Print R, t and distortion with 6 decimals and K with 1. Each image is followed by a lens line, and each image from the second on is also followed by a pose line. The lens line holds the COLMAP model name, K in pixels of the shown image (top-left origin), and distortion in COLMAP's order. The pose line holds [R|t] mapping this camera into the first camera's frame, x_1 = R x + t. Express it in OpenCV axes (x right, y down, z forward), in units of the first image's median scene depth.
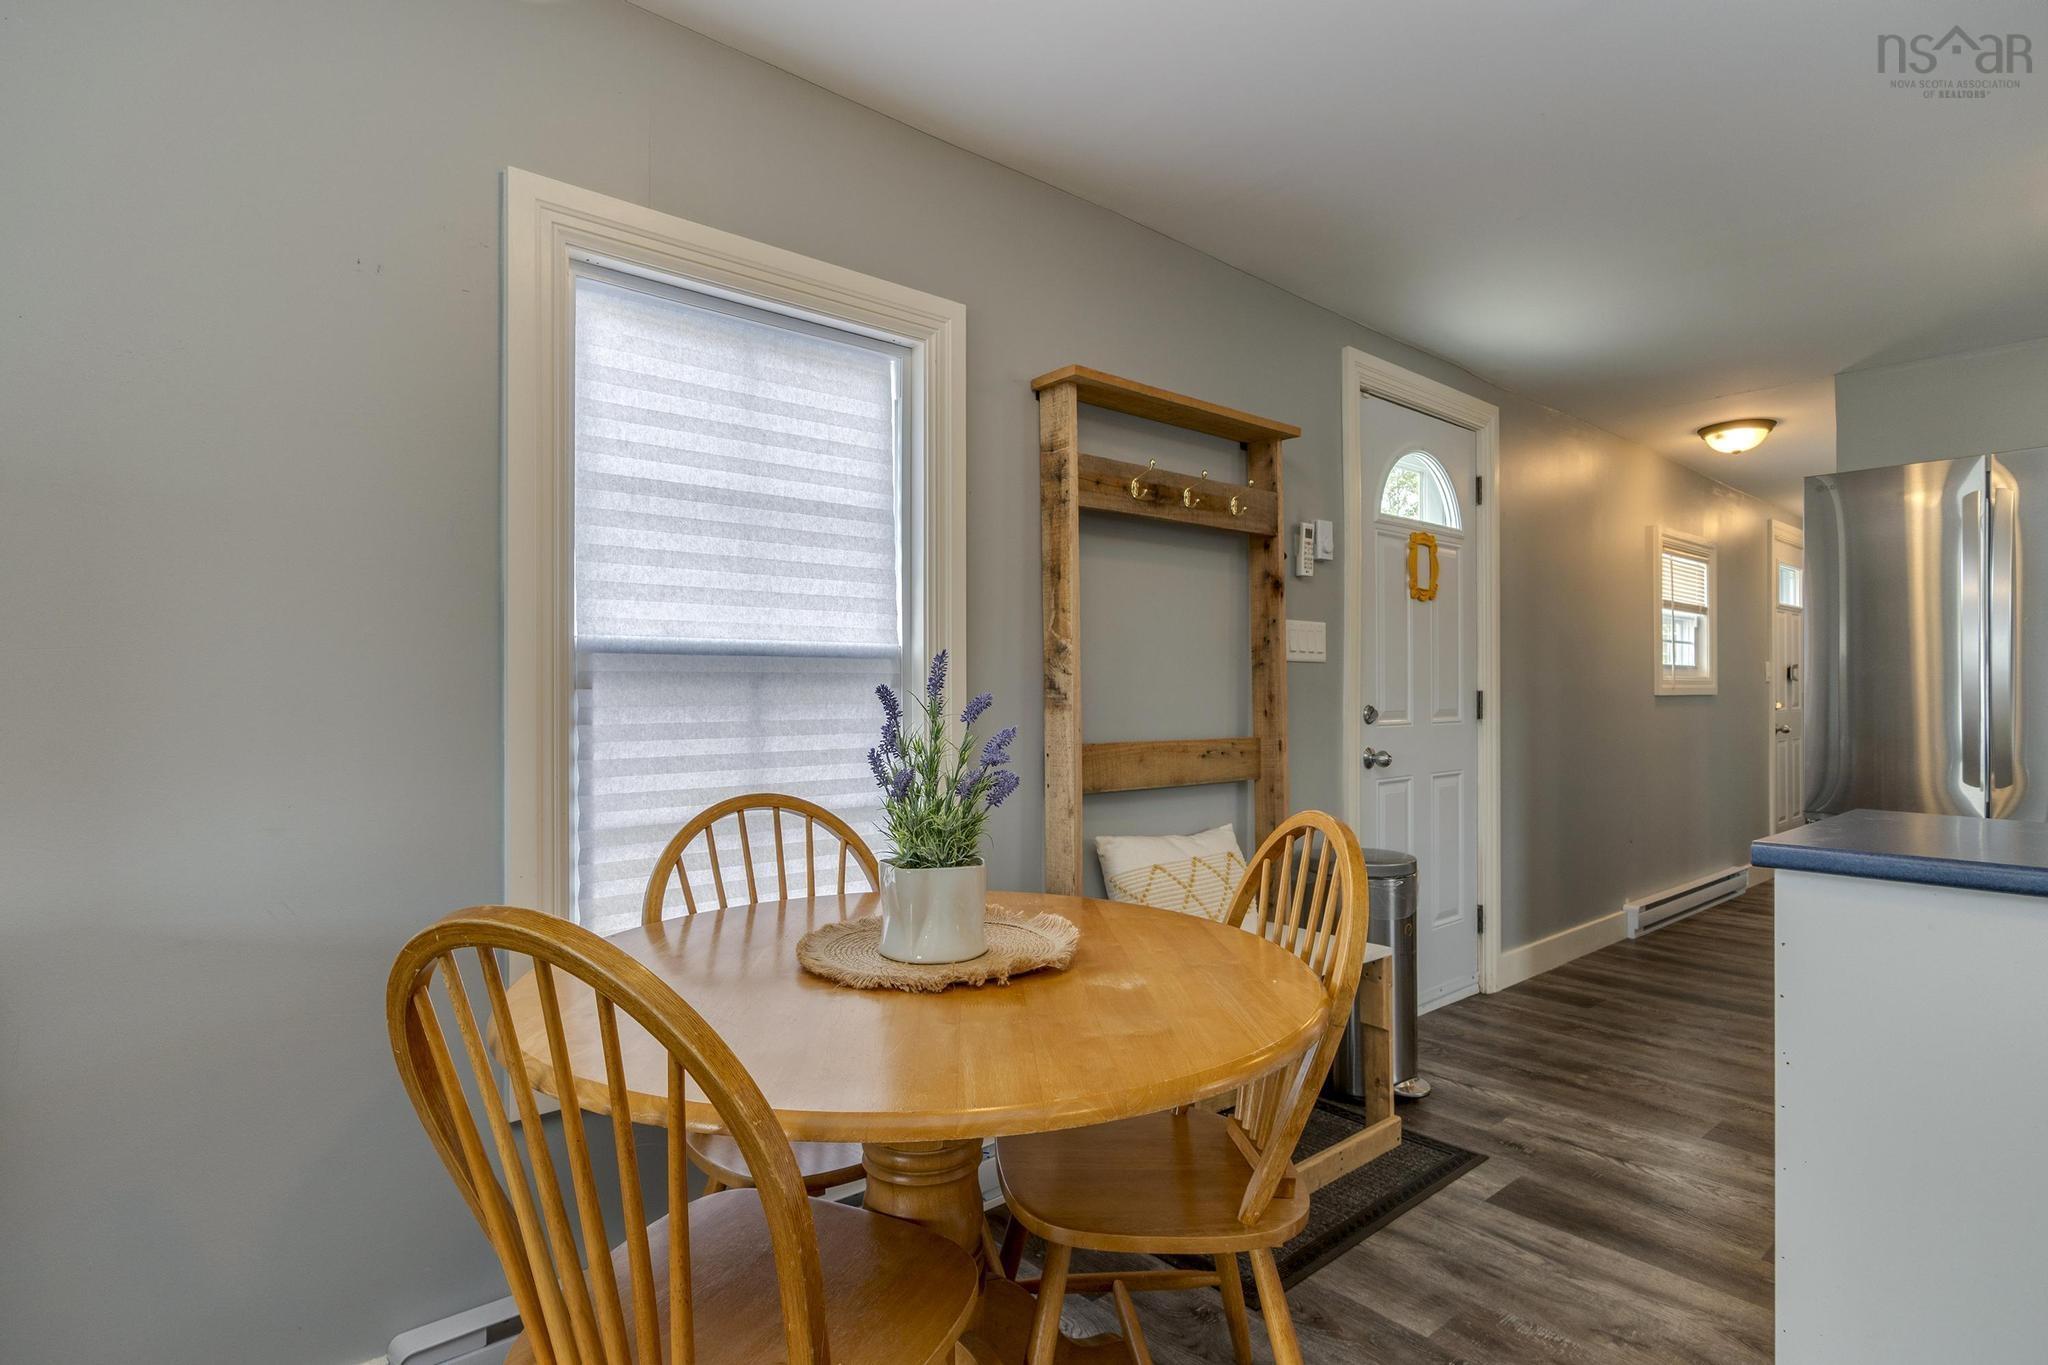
lens RADIAL K [[1019.3, 0, 1031.2], [0, 1019.3, 684.5], [0, 0, 1]] dist [-0.014626, 0.000461]
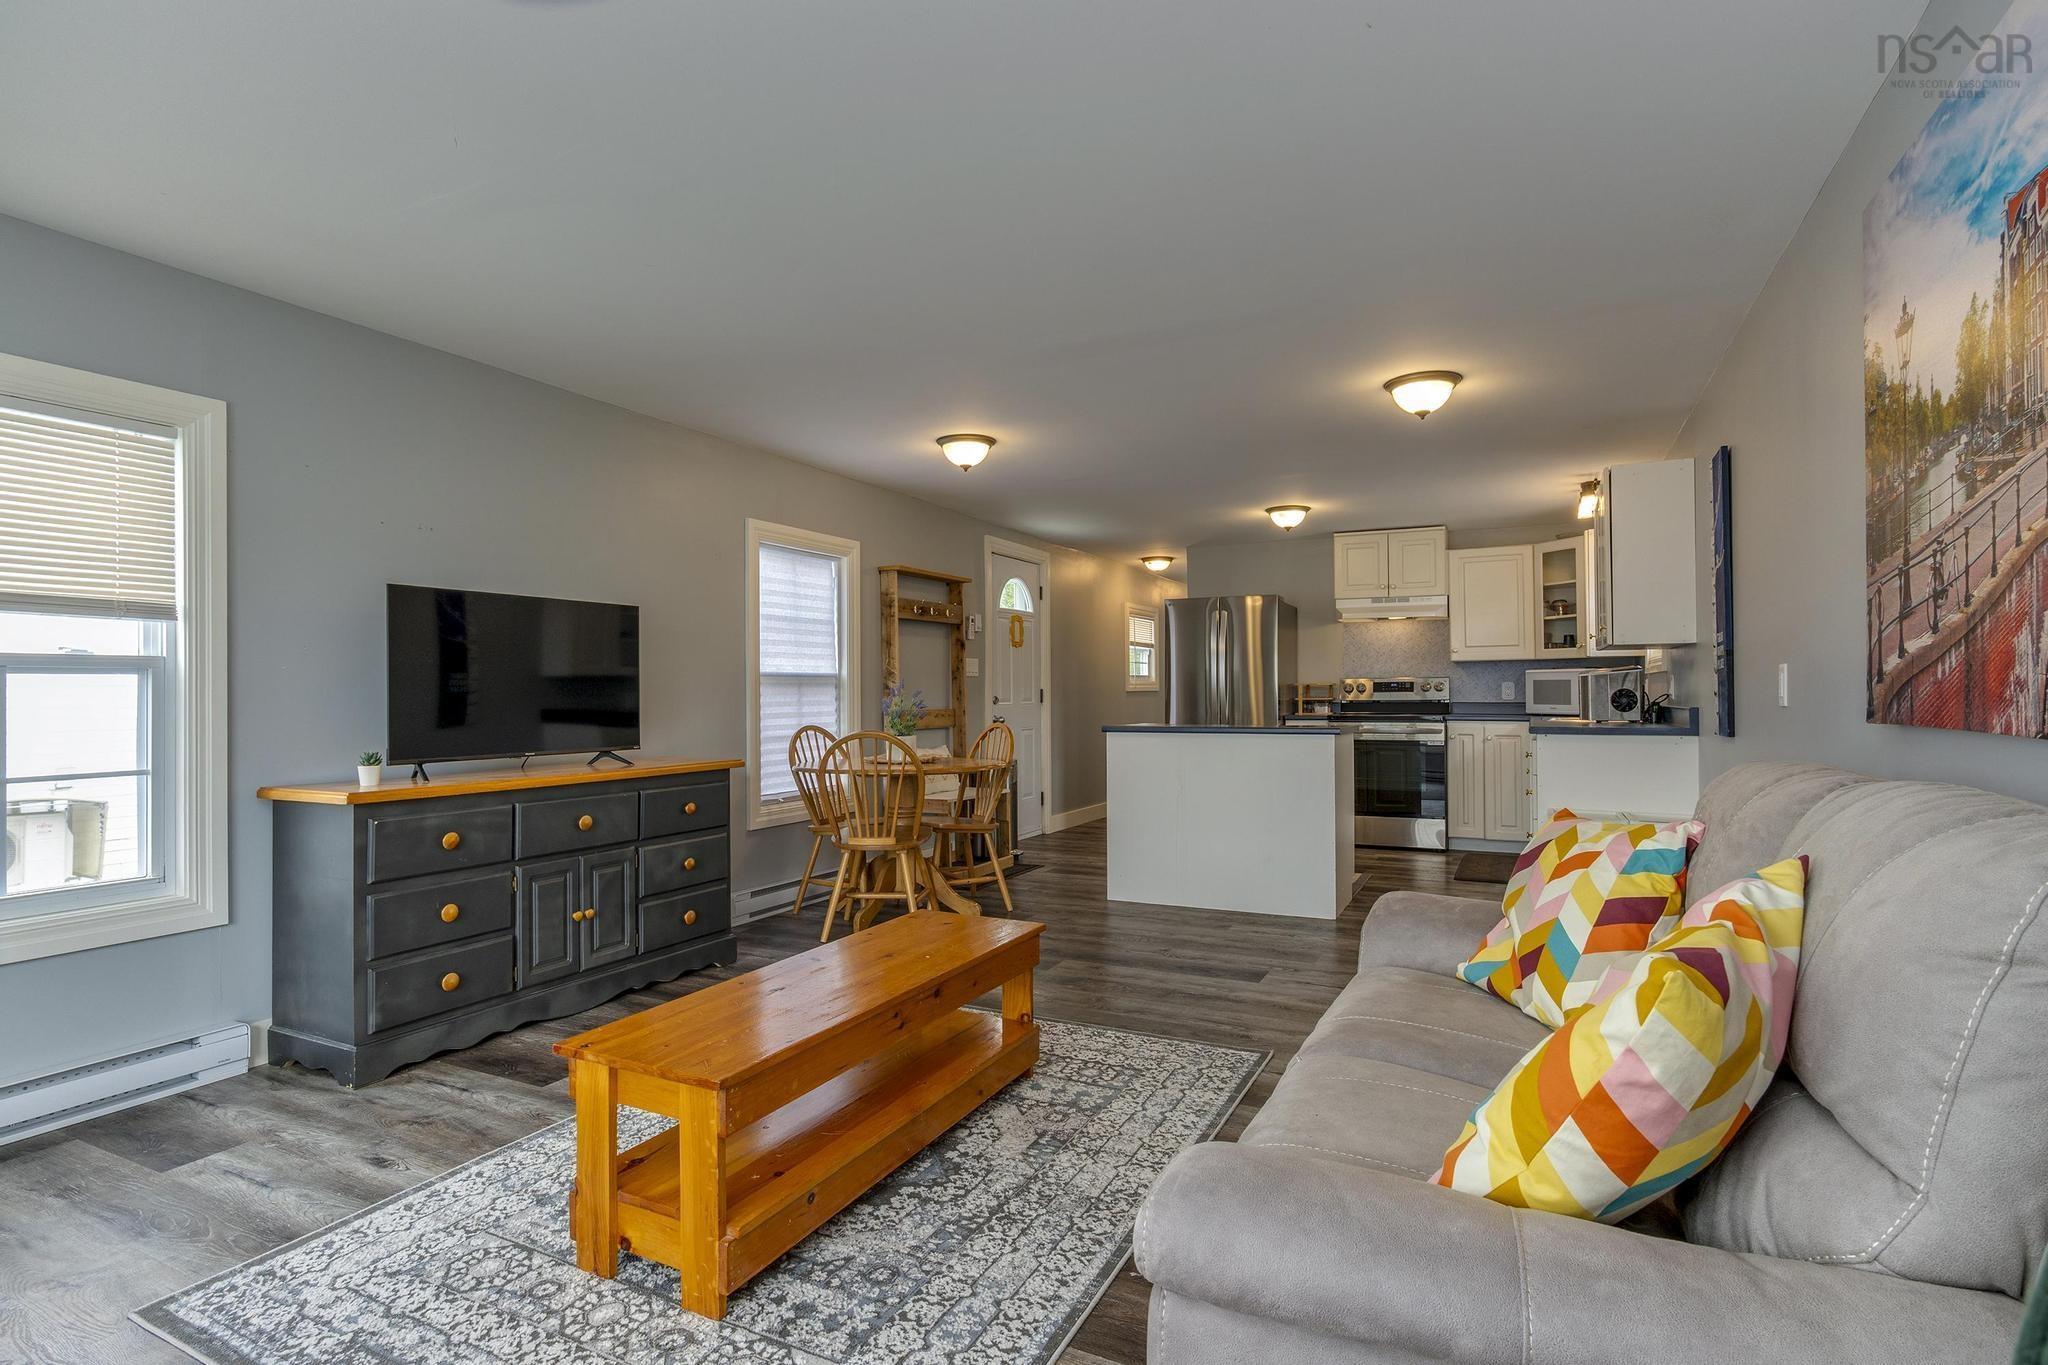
lens RADIAL K [[1005.3, 0, 1023.6], [0, 1005.3, 694.0], [0, 0, 1]] dist [-0.002495, 0.001415]
pose [[0.923223, -0.004660, 0.384236, -0.677080], [0.001463, 0.999962, 0.008611, -0.003759], [-0.384262, -0.007387, 0.923195, -1.563538]]
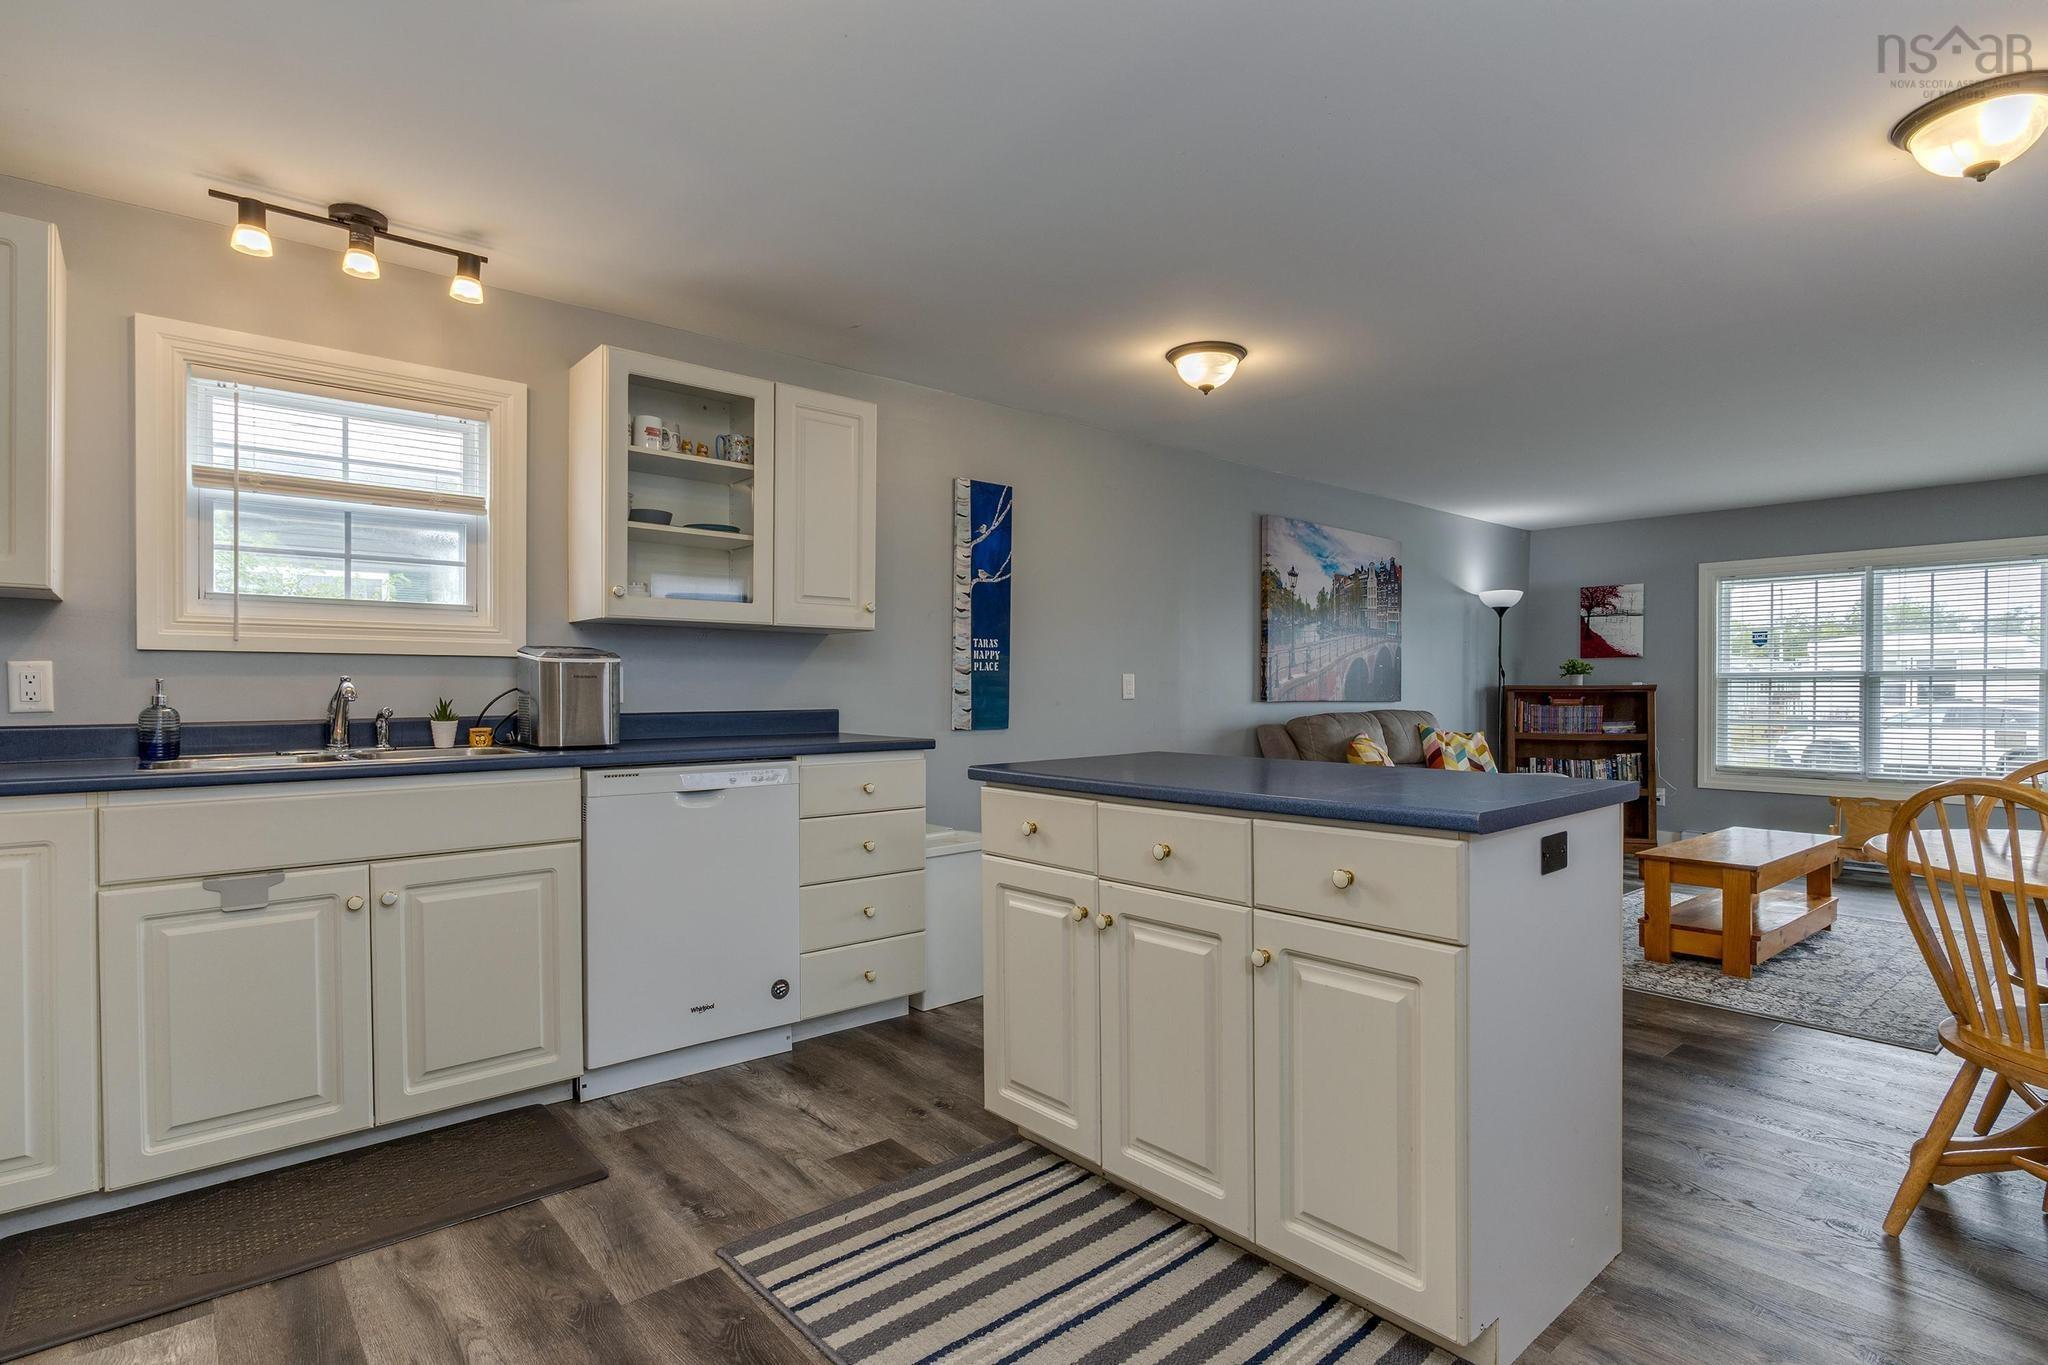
lens RADIAL K [[1022.6, 0, 1027.2], [0, 1022.6, 696.8], [0, 0, 1]] dist [-0.000877, 0.001333]
pose [[-0.999996, -0.001201, -0.002737, 0.976380], [-0.001204, 0.999999, 0.001019, 0.018107], [0.002735, 0.001023, -0.999996, 1.512758]]
